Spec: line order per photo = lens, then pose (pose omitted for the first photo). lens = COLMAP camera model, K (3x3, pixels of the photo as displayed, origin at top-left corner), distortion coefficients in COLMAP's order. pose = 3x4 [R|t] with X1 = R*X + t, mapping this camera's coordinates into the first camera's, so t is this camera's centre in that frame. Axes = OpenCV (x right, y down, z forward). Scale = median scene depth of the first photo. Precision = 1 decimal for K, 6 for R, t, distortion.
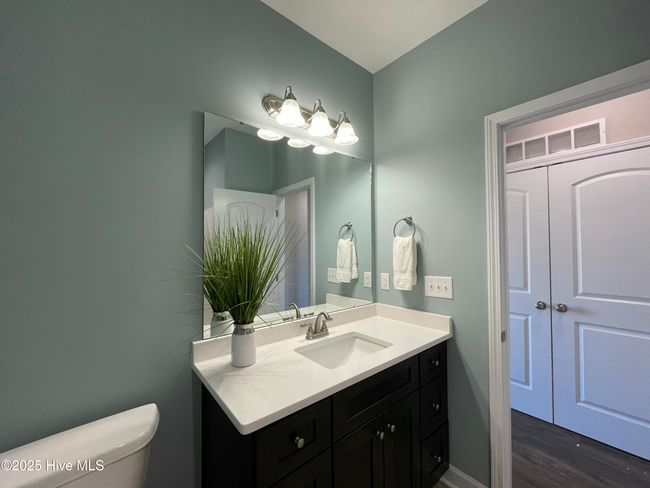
lens RADIAL K [[265.5, 0, 326.3], [0, 265.5, 245.3], [0, 0, 1]] dist [-0.001055, -0.000632]
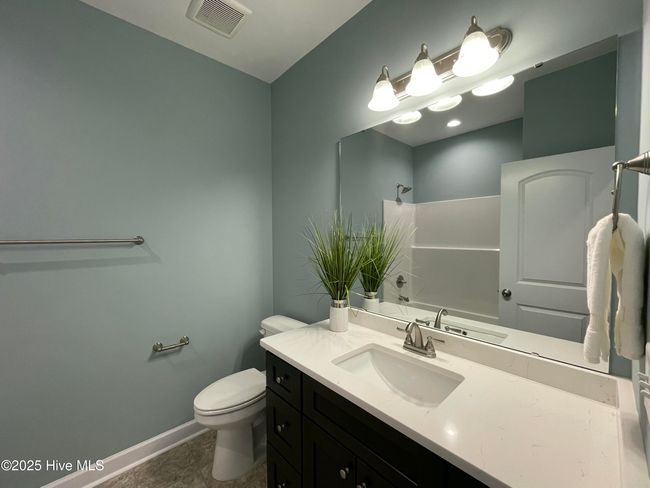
lens RADIAL K [[265.5, 0, 323.2], [0, 265.5, 245.3], [0, 0, 1]] dist [-0.001055, -0.000632]
pose [[0.039843, 0.045540, -0.998168, 0.783593], [0.020292, 0.998718, 0.046375, -0.022964], [0.999000, -0.022102, 0.038868, 0.721619]]
